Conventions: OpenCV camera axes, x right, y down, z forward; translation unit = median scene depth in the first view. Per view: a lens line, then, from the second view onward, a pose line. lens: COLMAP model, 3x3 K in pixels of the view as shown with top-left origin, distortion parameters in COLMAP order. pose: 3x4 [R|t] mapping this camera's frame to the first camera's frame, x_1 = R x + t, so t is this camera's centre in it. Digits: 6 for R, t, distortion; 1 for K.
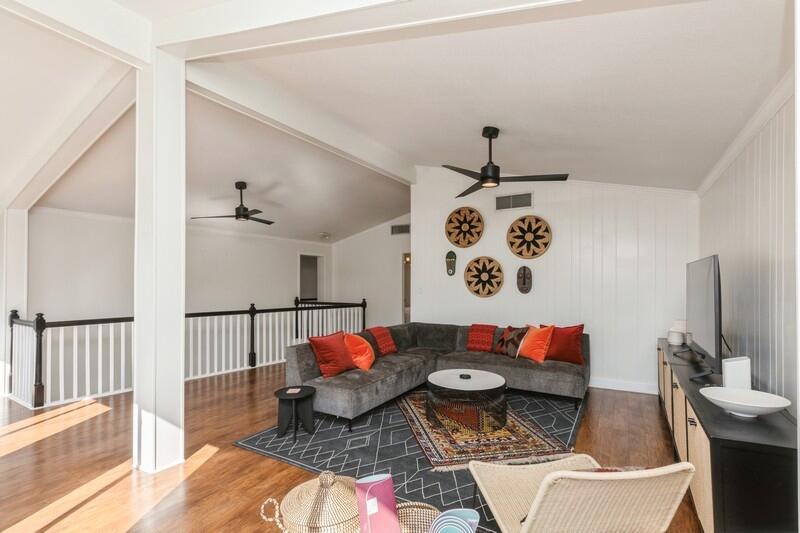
lens RADIAL K [[360.6, 0, 390.1], [0, 360.6, 252.9], [0, 0, 1]] dist [0.006216, -0.002060]
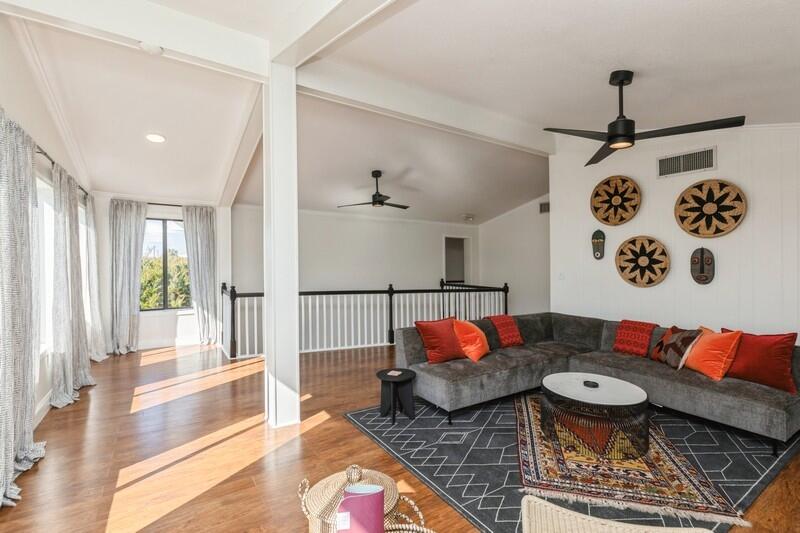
lens RADIAL K [[360.6, 0, 406.5], [0, 360.6, 238.2], [0, 0, 1]] dist [0.006216, -0.002060]
pose [[0.913362, -0.015703, -0.406844, 0.115306], [0.019955, 0.999782, 0.006210, -0.000350], [0.406658, -0.013790, 0.913476, 0.062153]]
